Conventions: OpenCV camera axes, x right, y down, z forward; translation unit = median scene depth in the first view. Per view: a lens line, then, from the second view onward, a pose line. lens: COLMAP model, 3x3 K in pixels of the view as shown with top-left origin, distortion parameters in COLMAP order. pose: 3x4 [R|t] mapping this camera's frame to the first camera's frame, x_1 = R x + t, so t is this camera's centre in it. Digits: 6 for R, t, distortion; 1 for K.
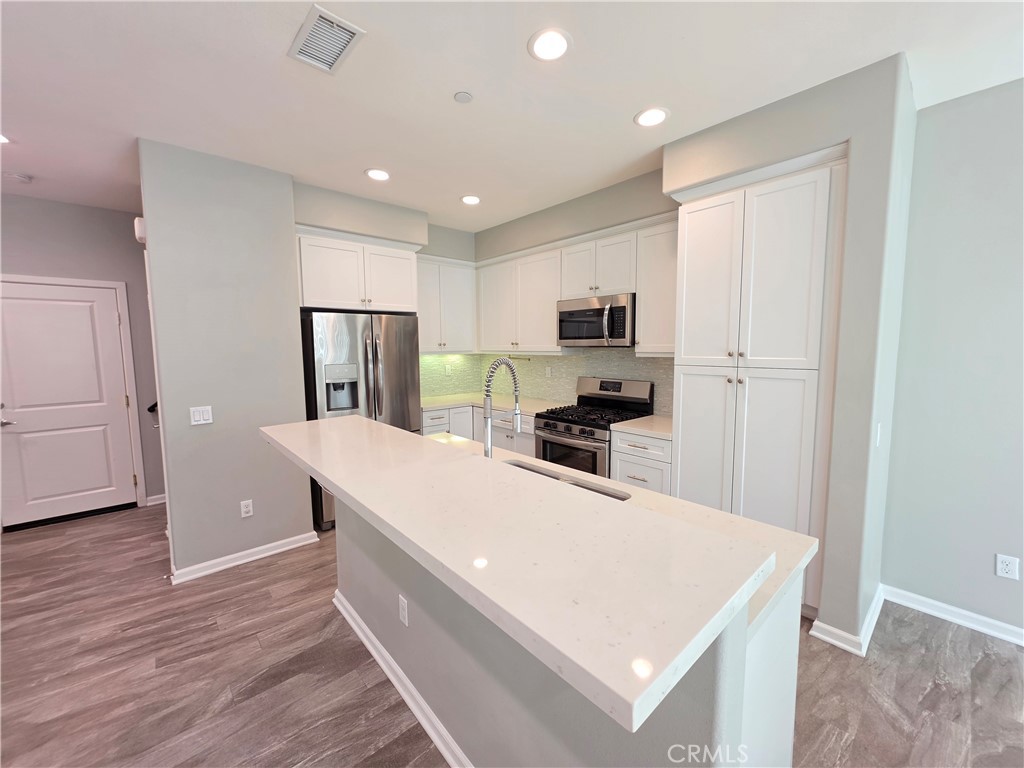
lens RADIAL K [[409.7, 0, 512.0], [0, 409.7, 384.0], [0, 0, 1]] dist [-0.000348, -0.000009]
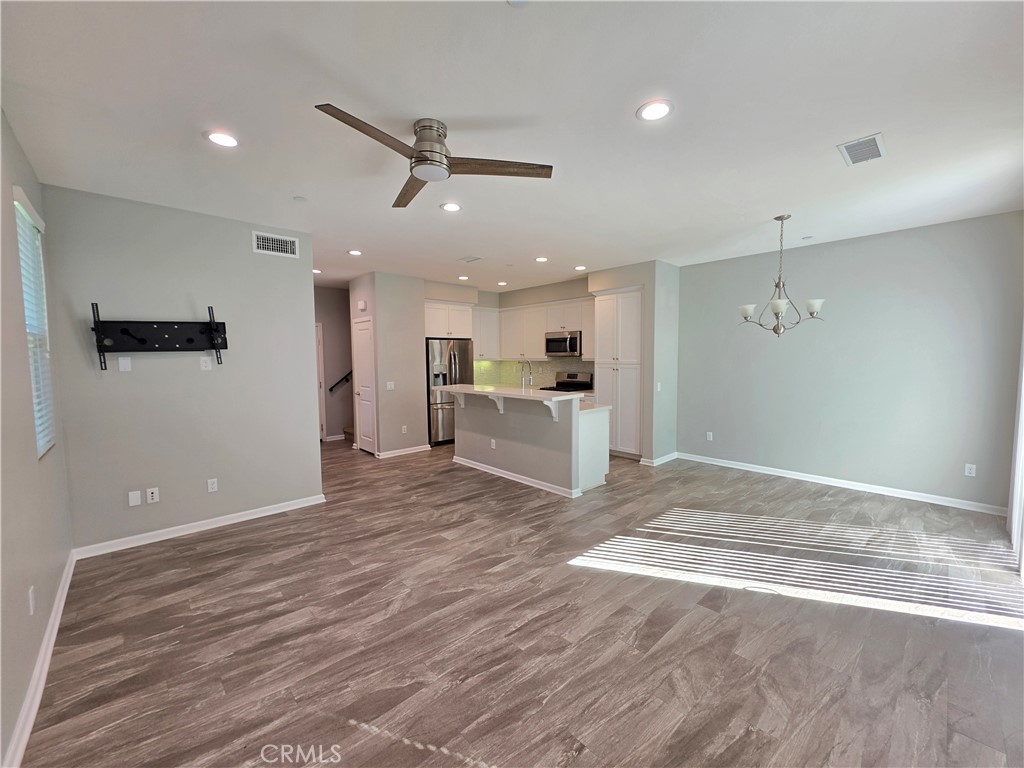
lens RADIAL K [[409.7, 0, 512.0], [0, 409.7, 384.0], [0, 0, 1]] dist [-0.000348, -0.000009]
pose [[0.999749, -0.001343, 0.022361, -0.105479], [0.001940, 0.999641, -0.026716, 0.107142], [-0.022317, 0.026752, 0.999393, -1.083579]]
